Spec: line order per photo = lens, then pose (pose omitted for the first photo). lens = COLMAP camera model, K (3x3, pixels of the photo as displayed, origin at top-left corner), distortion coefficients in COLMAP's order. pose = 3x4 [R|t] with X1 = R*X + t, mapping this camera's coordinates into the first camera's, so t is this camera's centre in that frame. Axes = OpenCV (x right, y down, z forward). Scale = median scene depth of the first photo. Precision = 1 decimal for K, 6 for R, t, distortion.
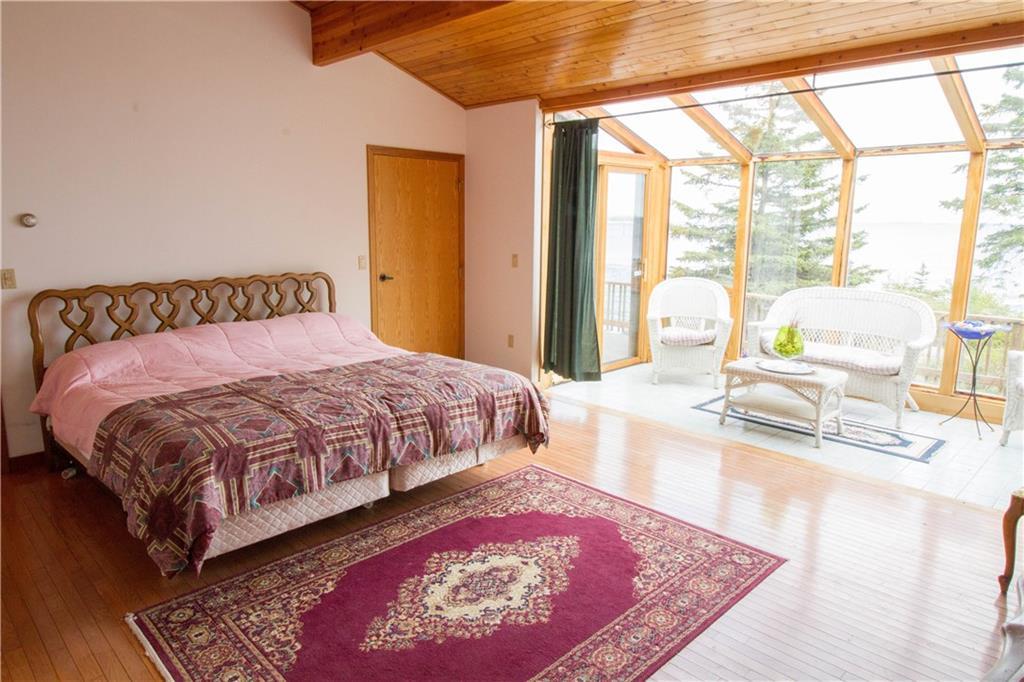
lens RADIAL K [[650.9, 0, 512.0], [0, 650.9, 341.0], [0, 0, 1]] dist [0.026586, 0.000108]
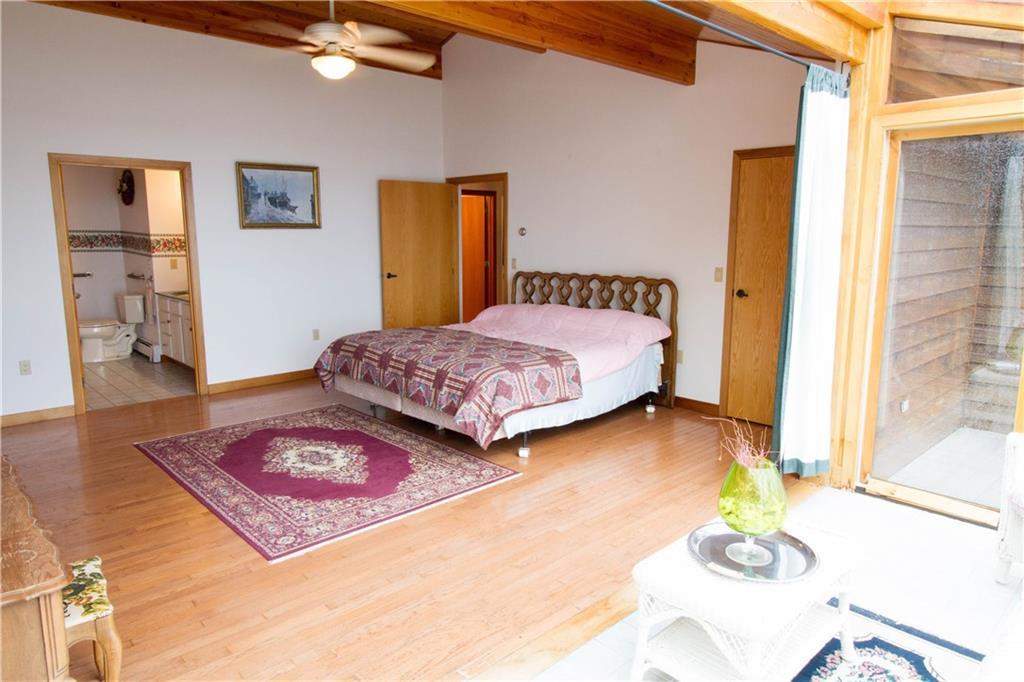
lens RADIAL K [[650.9, 0, 512.0], [0, 650.9, 341.0], [0, 0, 1]] dist [0.026586, 0.000108]
pose [[-0.028606, 0.154670, -0.987552, 1.220877], [-0.182447, 0.970553, 0.157293, -0.199041], [0.982800, 0.184675, 0.000455, 1.180023]]
